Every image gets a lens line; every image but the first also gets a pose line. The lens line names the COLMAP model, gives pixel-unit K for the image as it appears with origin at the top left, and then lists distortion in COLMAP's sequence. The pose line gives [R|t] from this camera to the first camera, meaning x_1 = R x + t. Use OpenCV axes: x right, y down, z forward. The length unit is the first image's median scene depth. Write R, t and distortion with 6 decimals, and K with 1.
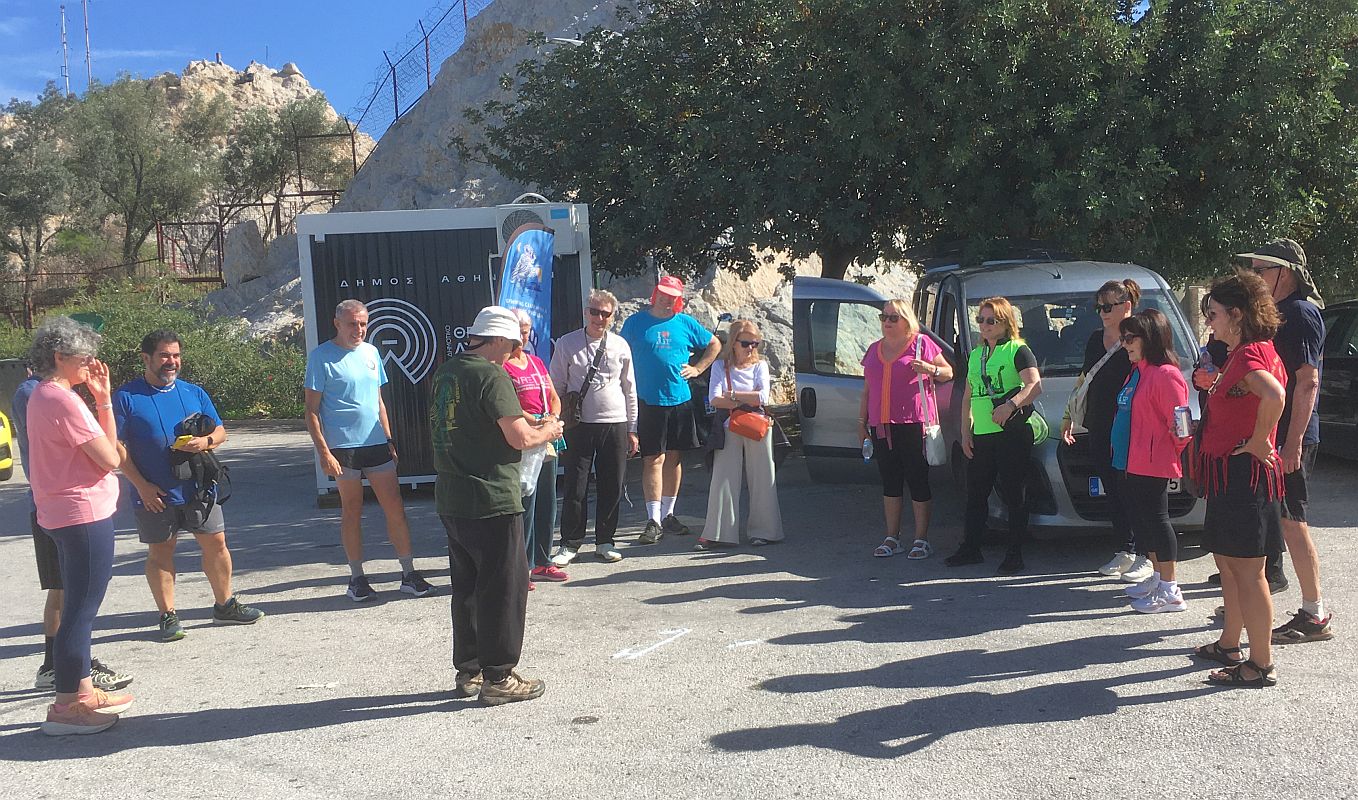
lens RADIAL K [[1163.2, 0, 678.2], [0, 1163.2, 399.3], [0, 0, 1]] dist [0.020390, 0.005427]
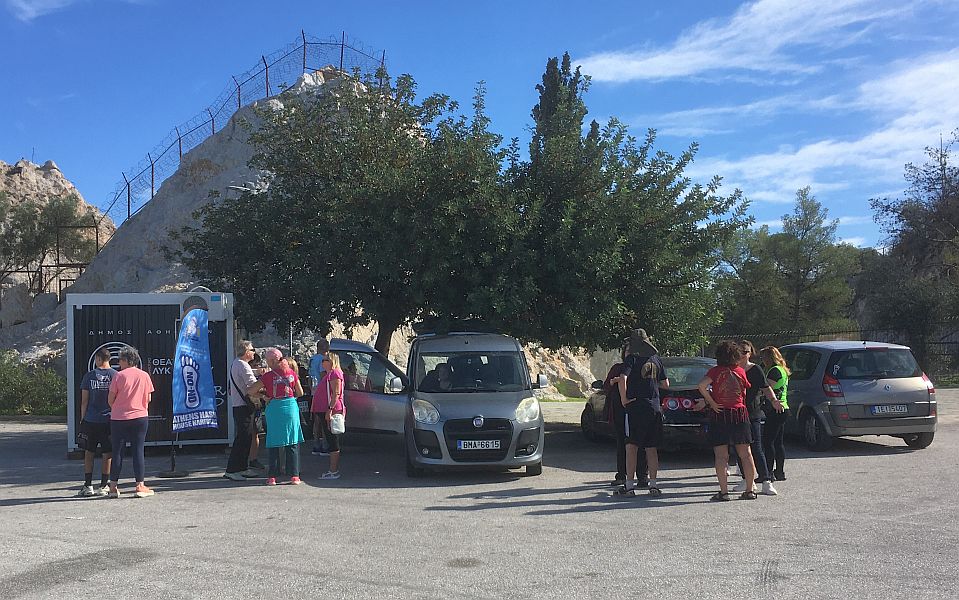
lens RADIAL K [[1146.1, 0, 479.6], [0, 1146.1, 301.5], [0, 0, 1]] dist [0.051283, 0.000000]
pose [[0.997206, 0.035371, 0.065790, 0.126679], [-0.027143, 0.992160, -0.121992, 0.035230], [-0.069590, 0.119866, 0.990348, -0.534087]]
